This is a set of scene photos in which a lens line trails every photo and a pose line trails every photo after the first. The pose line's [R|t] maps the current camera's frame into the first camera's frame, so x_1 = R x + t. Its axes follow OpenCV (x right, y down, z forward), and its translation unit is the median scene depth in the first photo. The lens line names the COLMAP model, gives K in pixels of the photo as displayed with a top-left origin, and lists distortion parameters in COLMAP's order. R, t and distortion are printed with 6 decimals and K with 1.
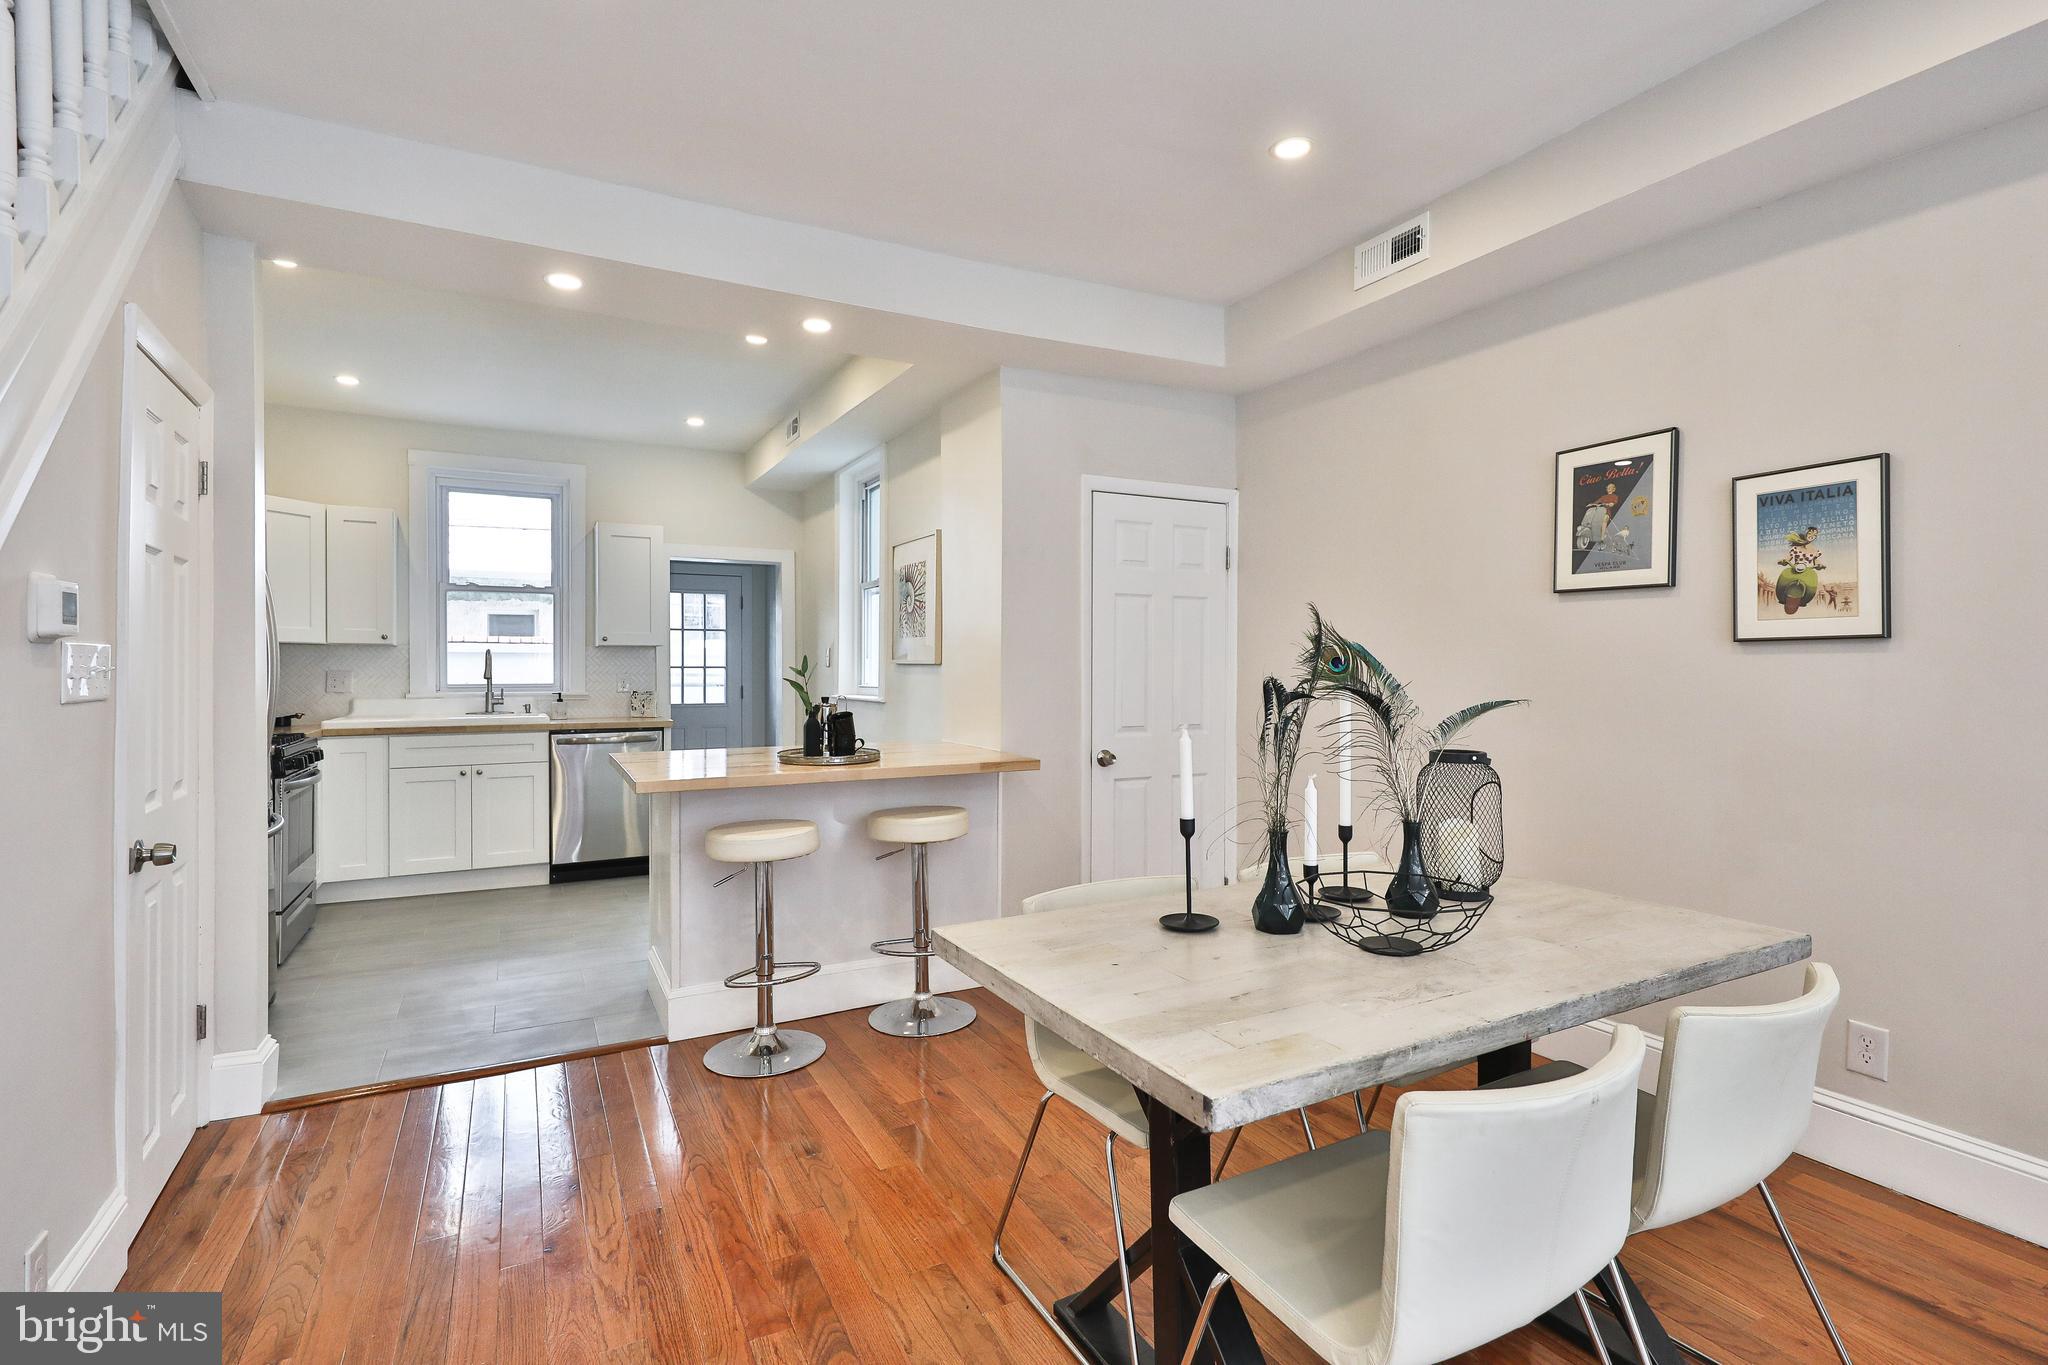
lens RADIAL K [[963.3, 0, 1050.5], [0, 963.3, 674.3], [0, 0, 1]] dist [0.000813, 0.000078]
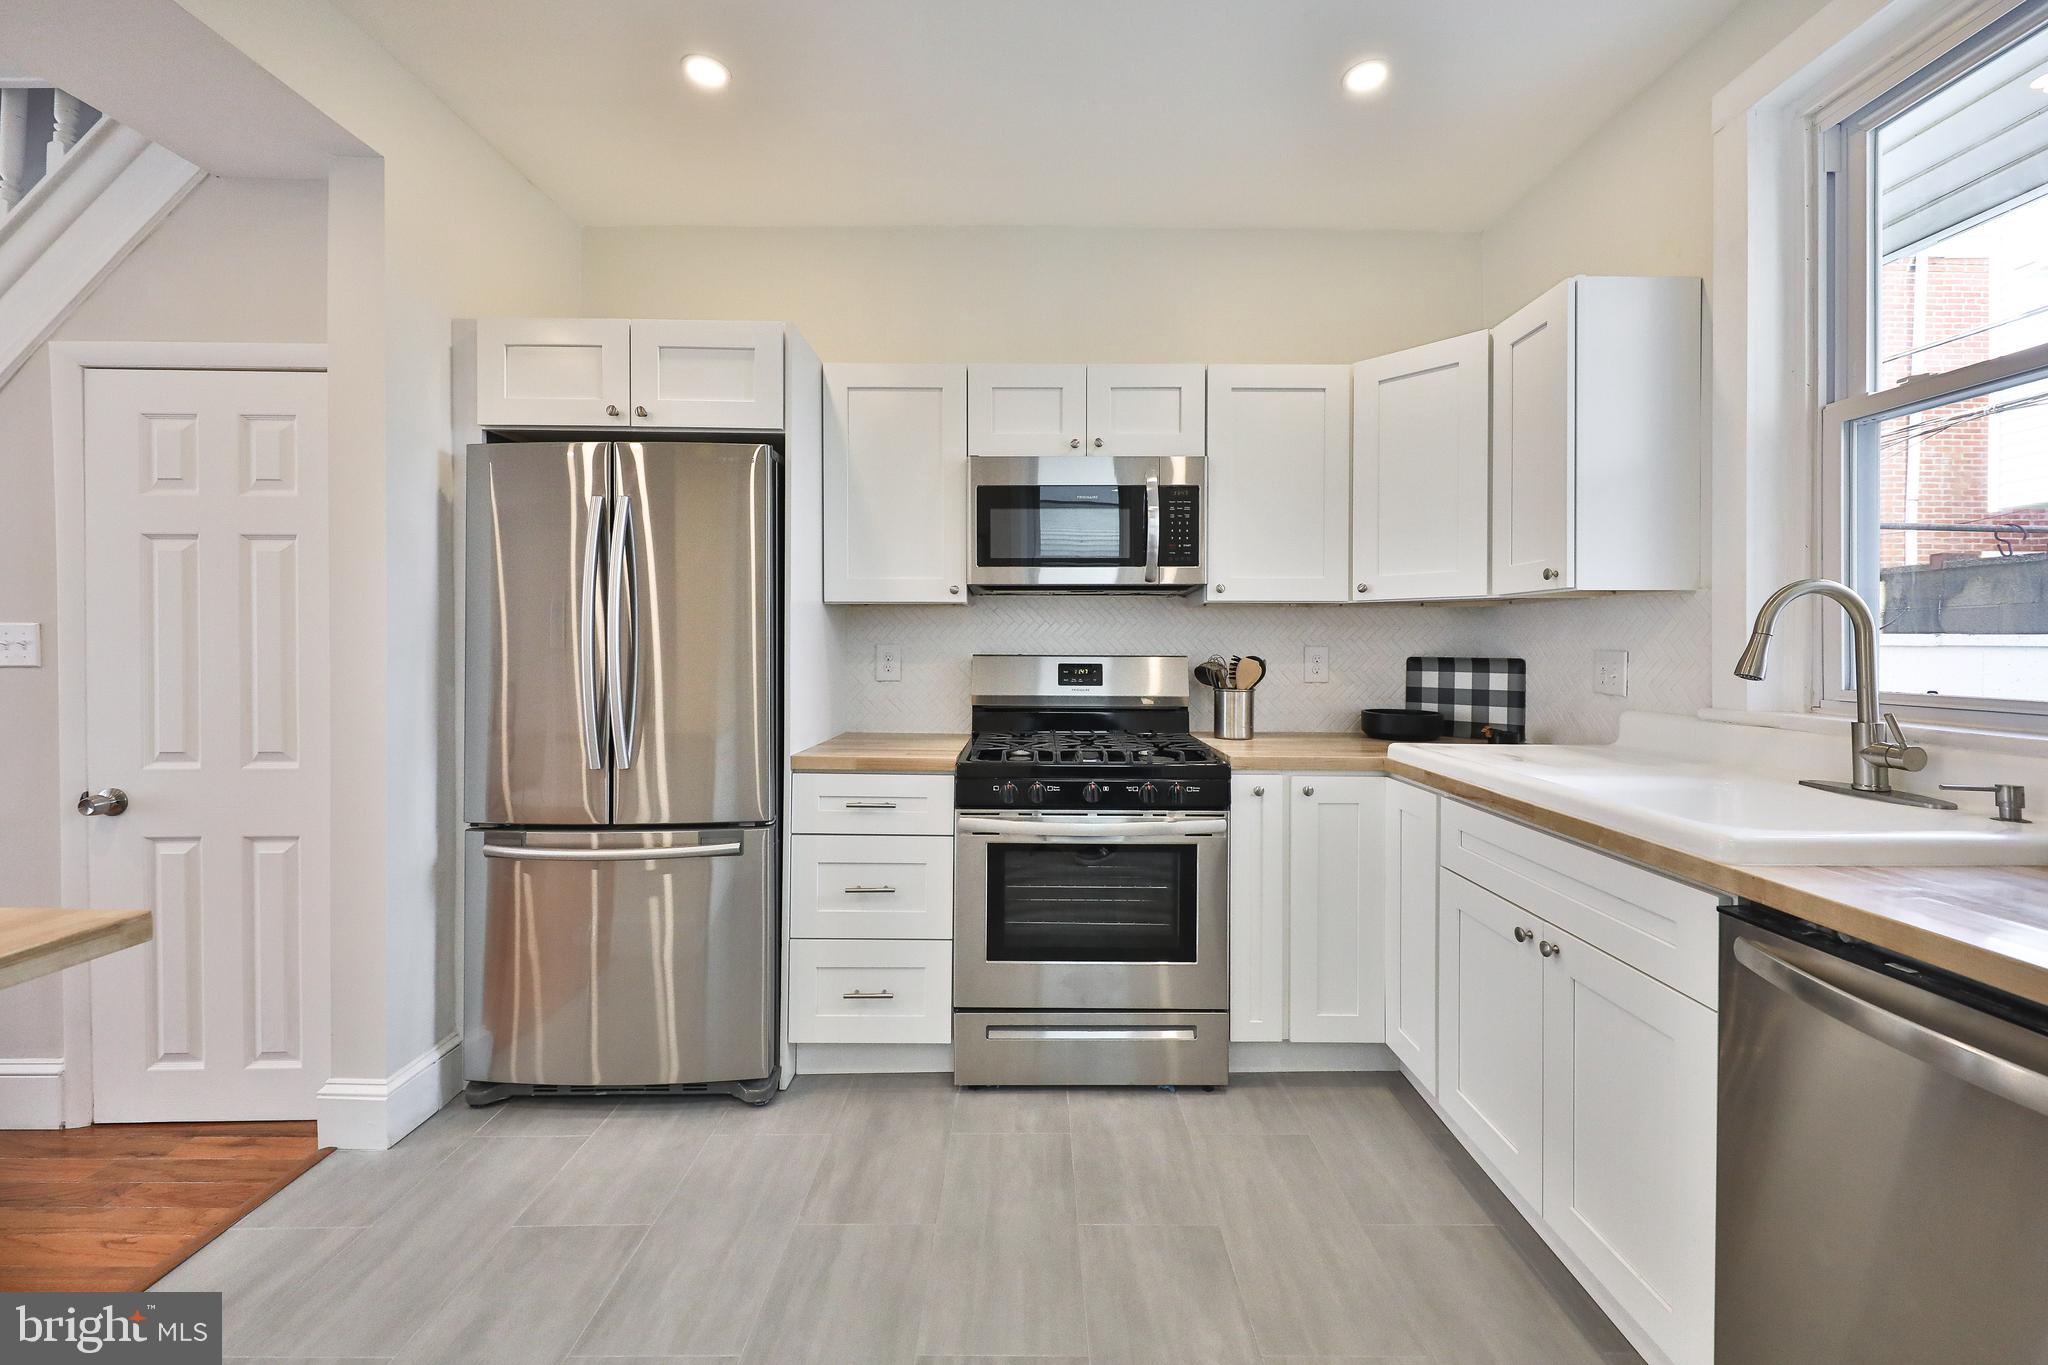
lens RADIAL K [[768.1, 0, 1026.9], [0, 768.1, 648.9], [0, 0, 1]] dist [0.002001, -0.000251]
pose [[-0.487205, 0.004911, -0.873274, -0.276224], [-0.006640, 0.999934, 0.009328, -0.006441], [0.873263, 0.010343, -0.487140, 1.006731]]
